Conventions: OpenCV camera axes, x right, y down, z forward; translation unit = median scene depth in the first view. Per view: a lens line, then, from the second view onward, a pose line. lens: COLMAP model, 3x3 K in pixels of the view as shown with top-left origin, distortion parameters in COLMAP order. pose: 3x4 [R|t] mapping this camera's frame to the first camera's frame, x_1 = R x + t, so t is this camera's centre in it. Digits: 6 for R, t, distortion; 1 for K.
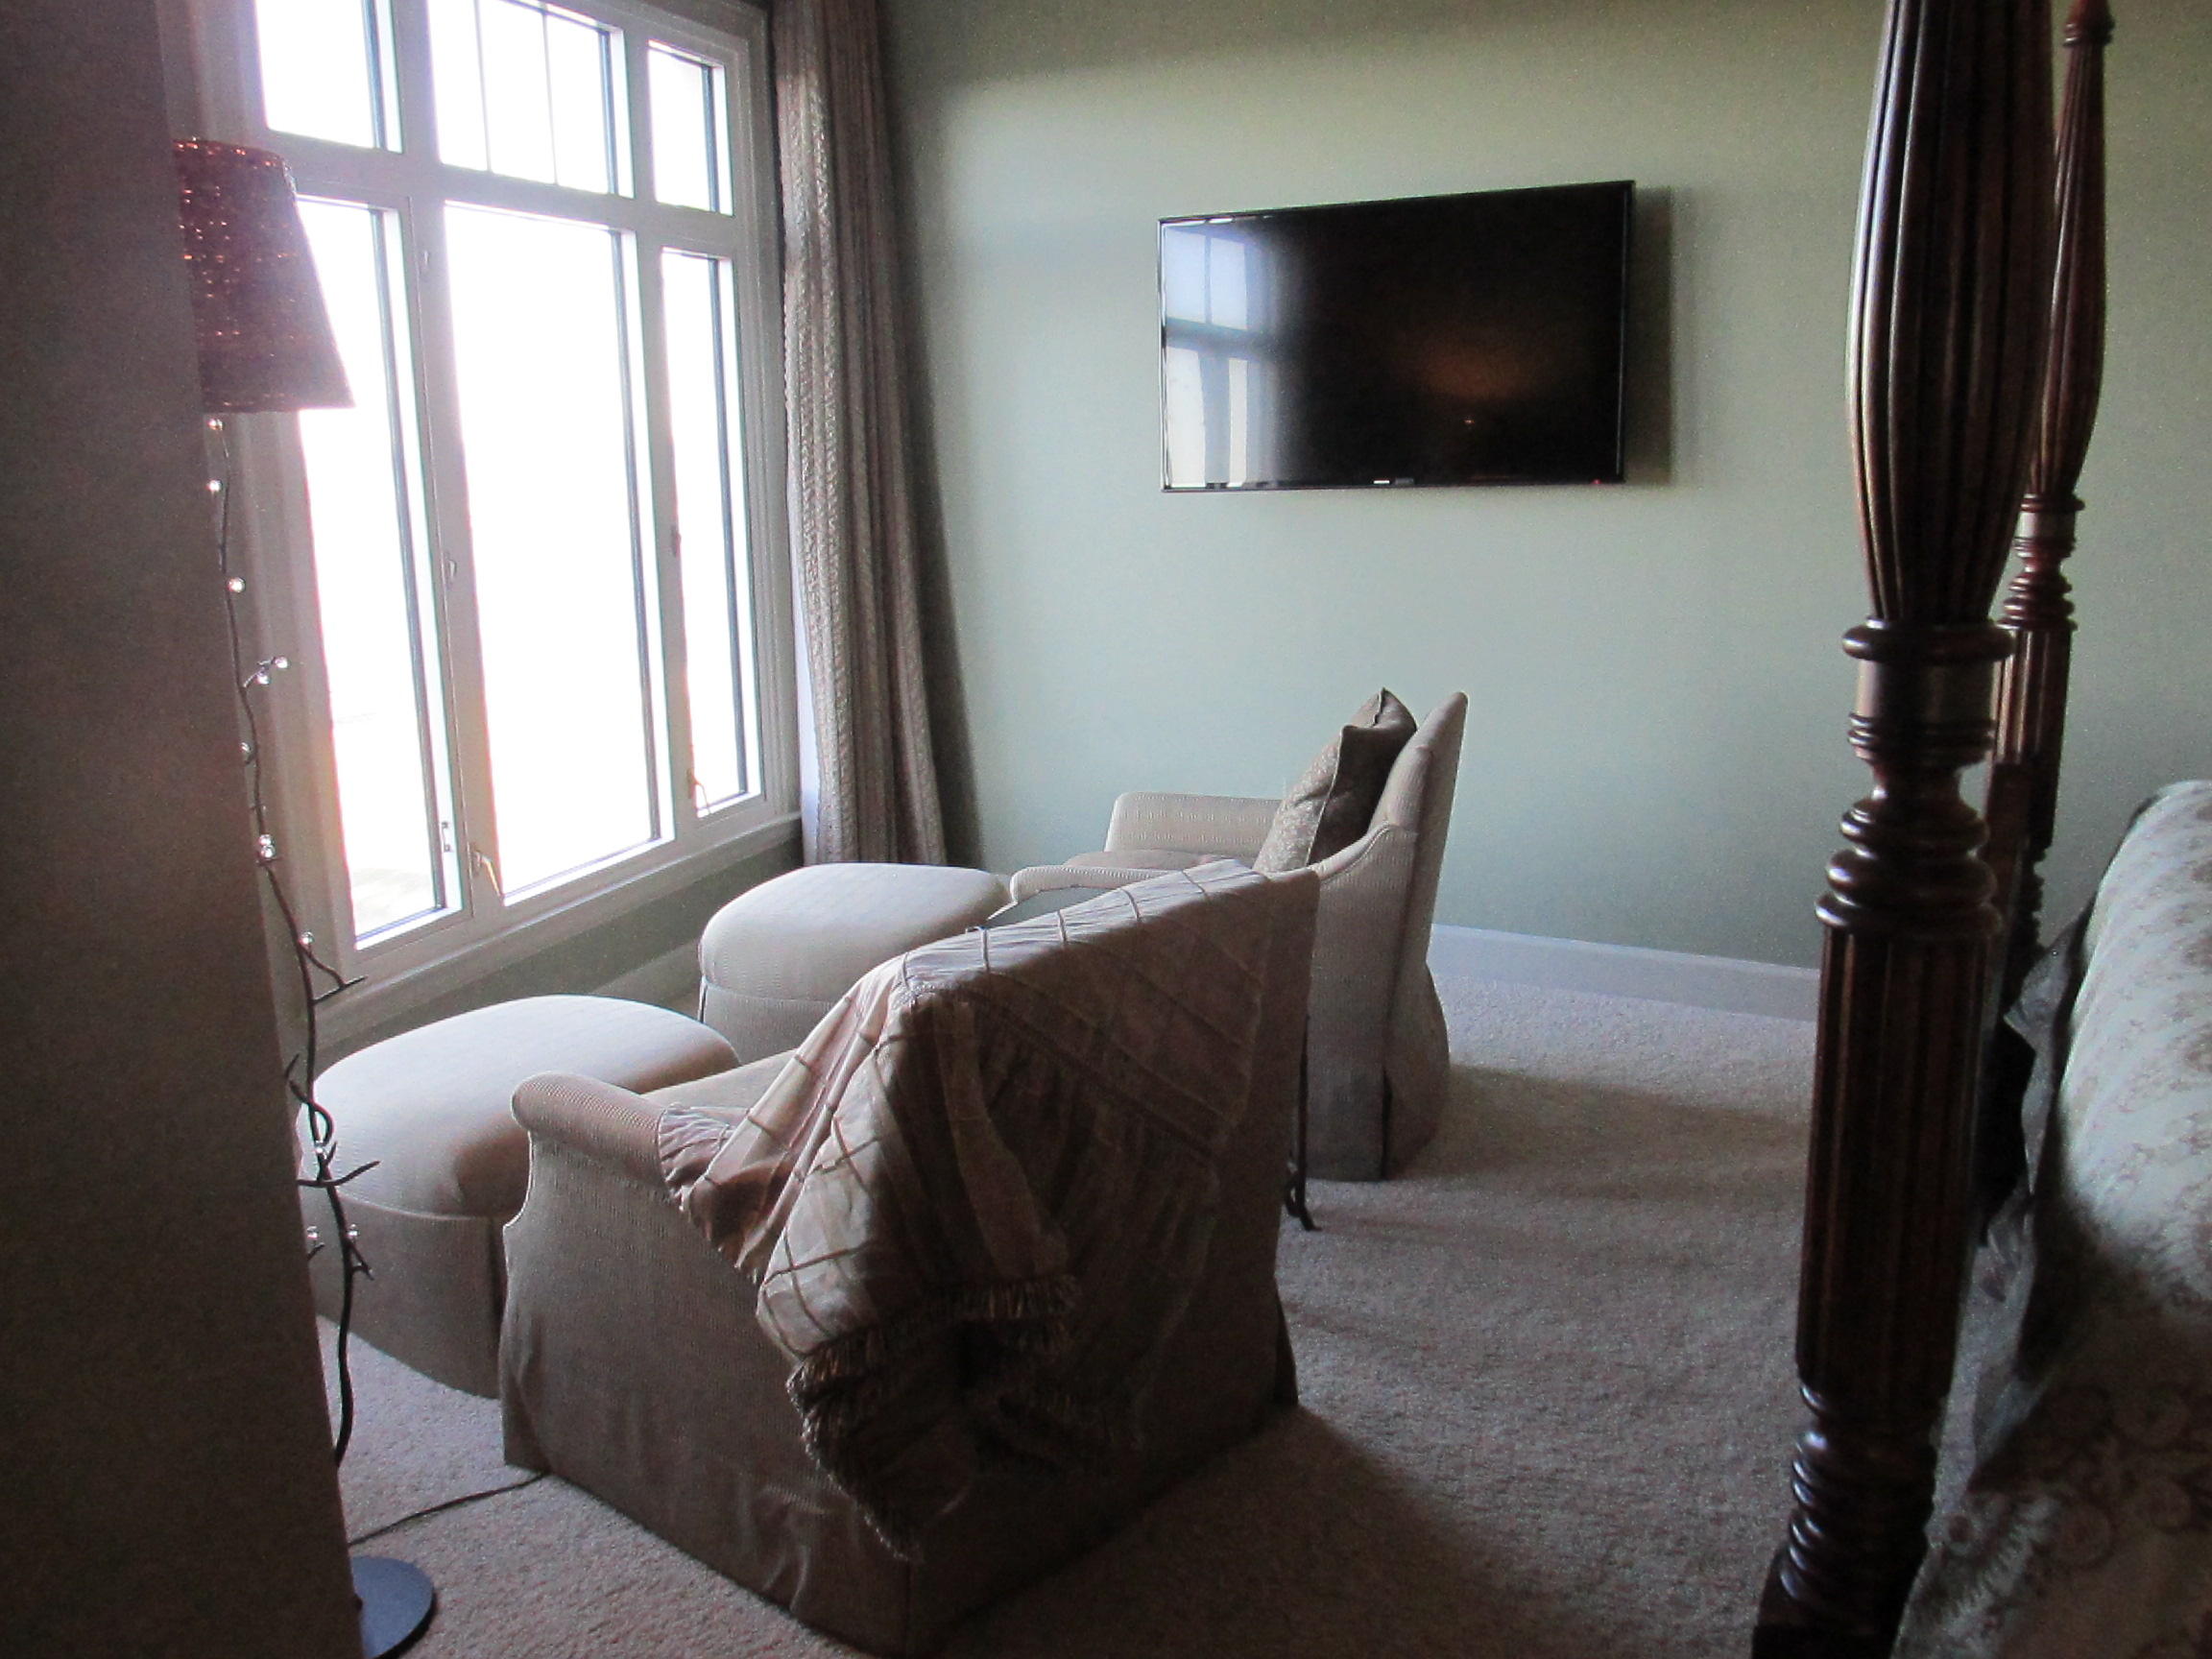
lens RADIAL K [[1818.8, 0, 1117.2], [0, 1818.8, 830.3], [0, 0, 1]] dist [-0.048744, 0.017153]
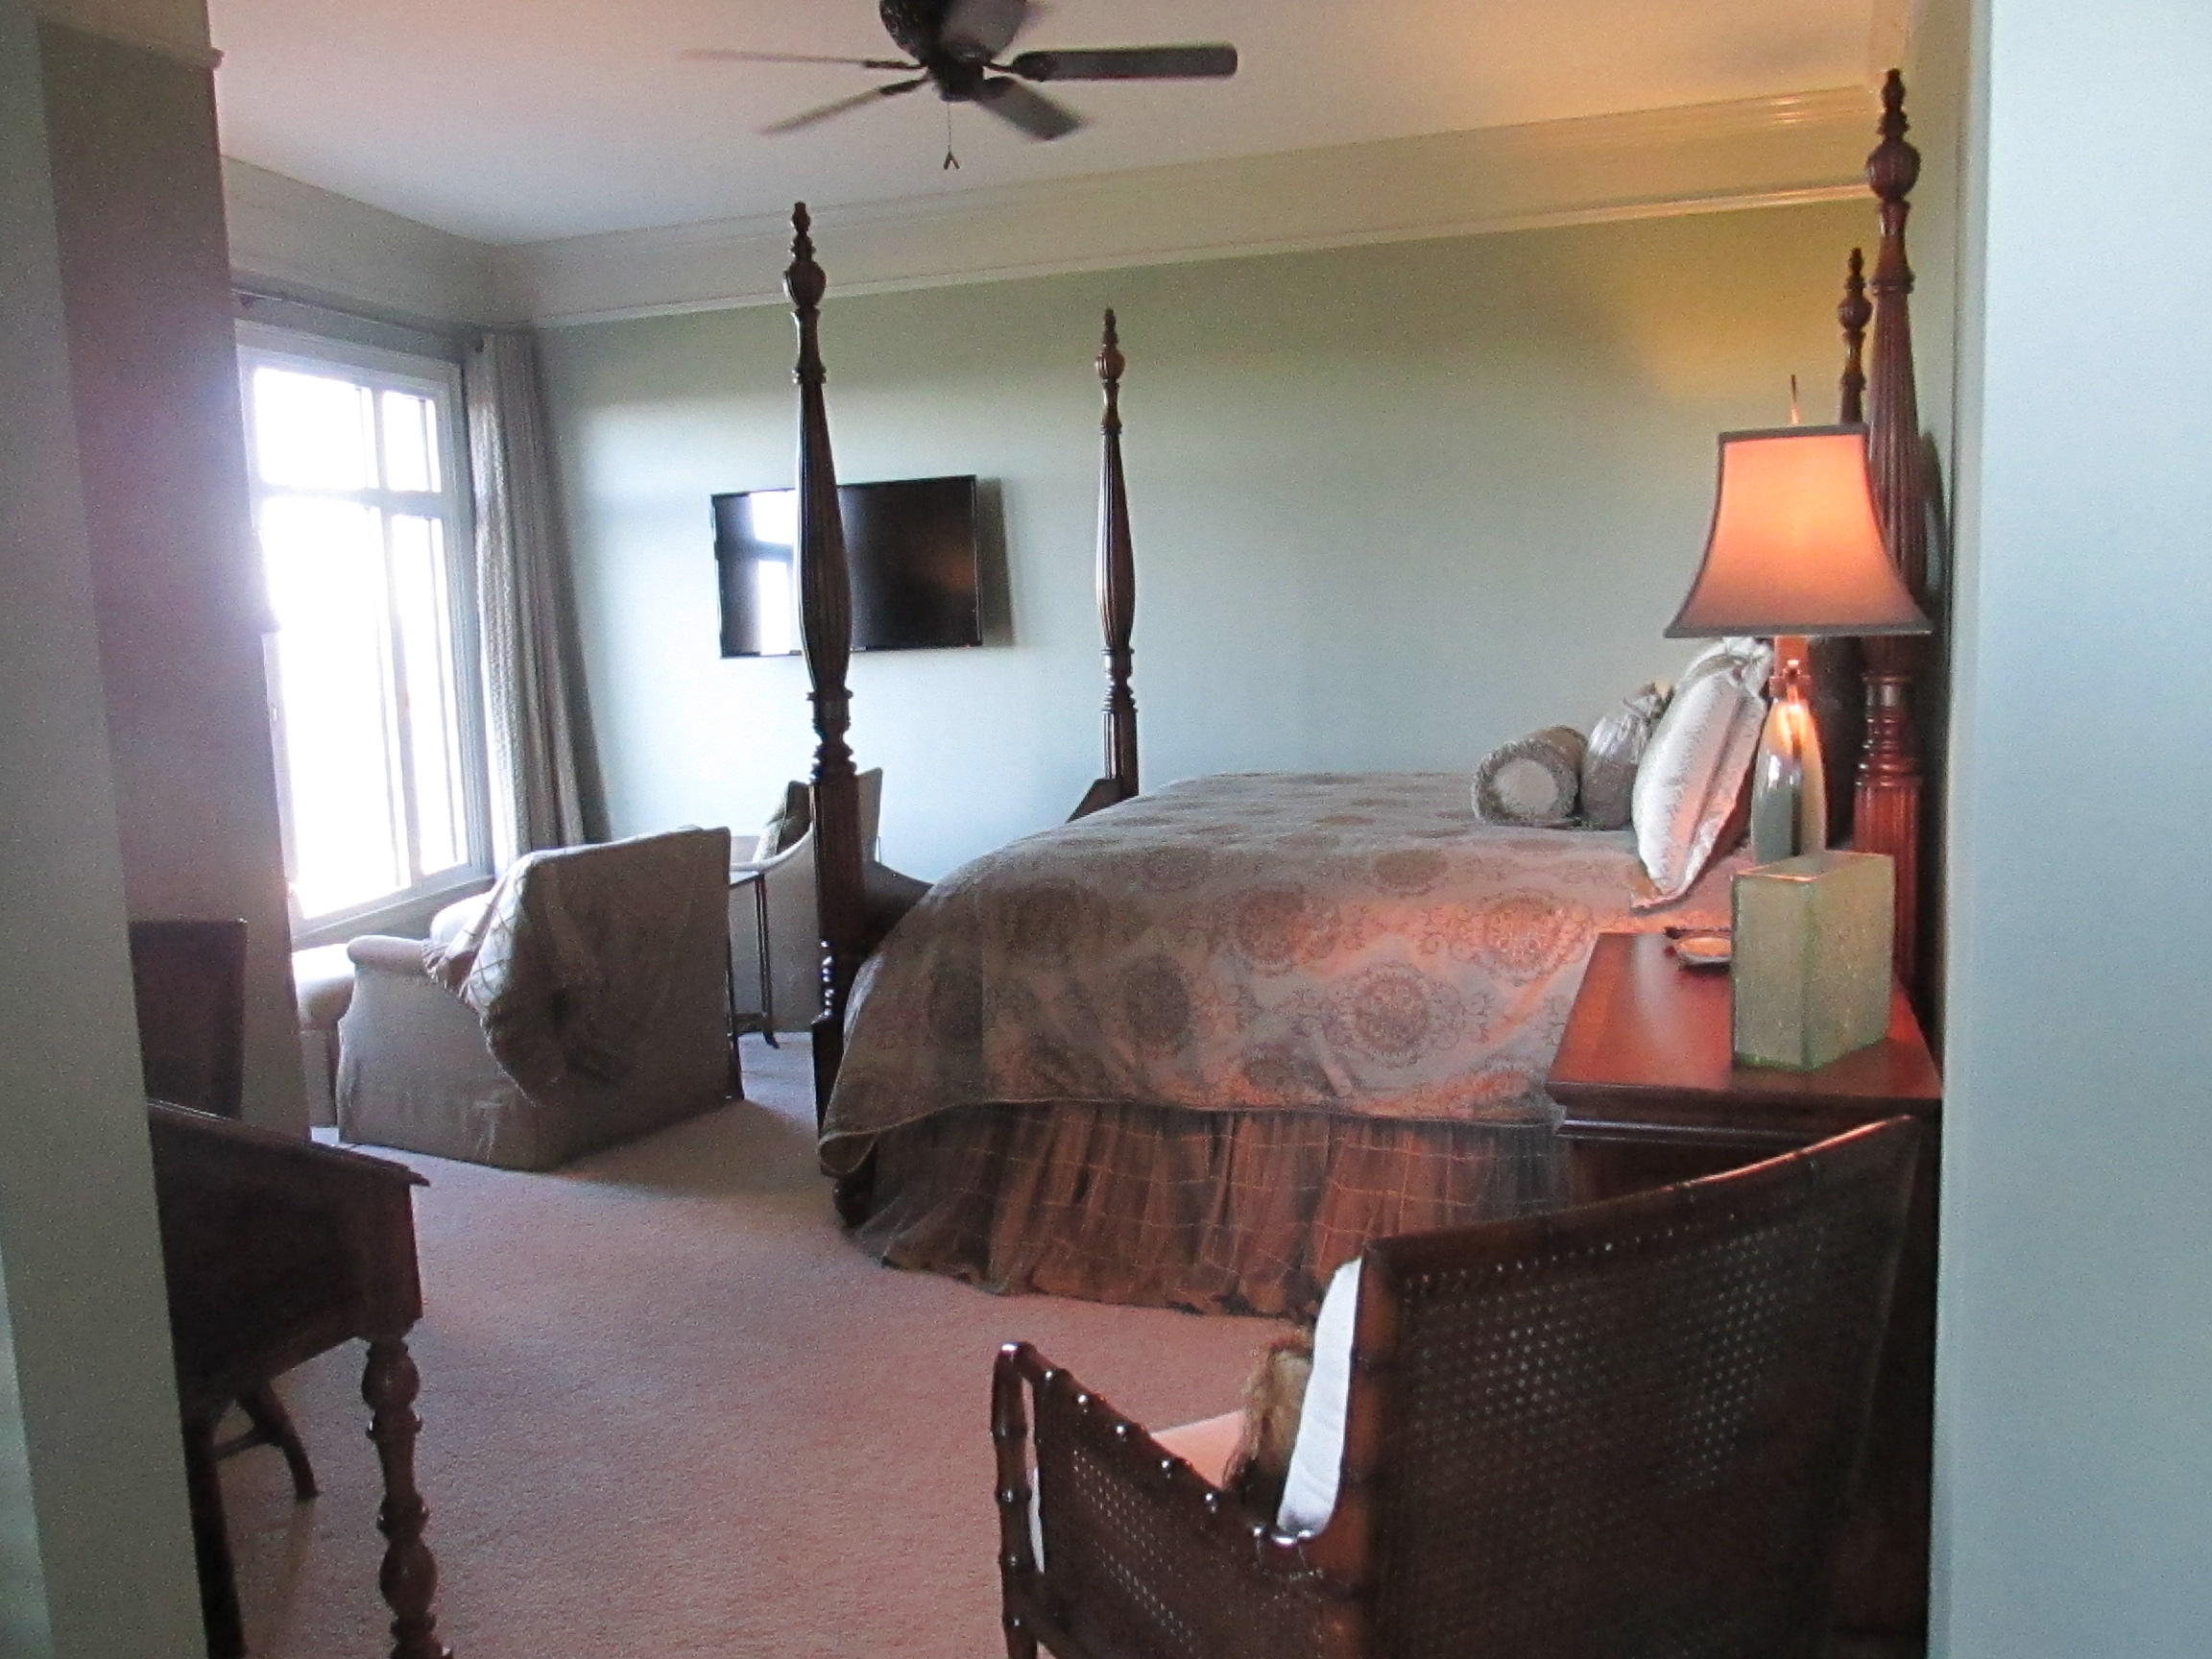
lens RADIAL K [[1818.8, 0, 1117.2], [0, 1818.8, 830.3], [0, 0, 1]] dist [-0.048744, 0.017153]
pose [[0.987714, -0.037935, 0.151597, 0.123529], [0.051405, 0.994973, -0.085947, 0.122529], [-0.147575, 0.092684, 0.984699, -0.626901]]
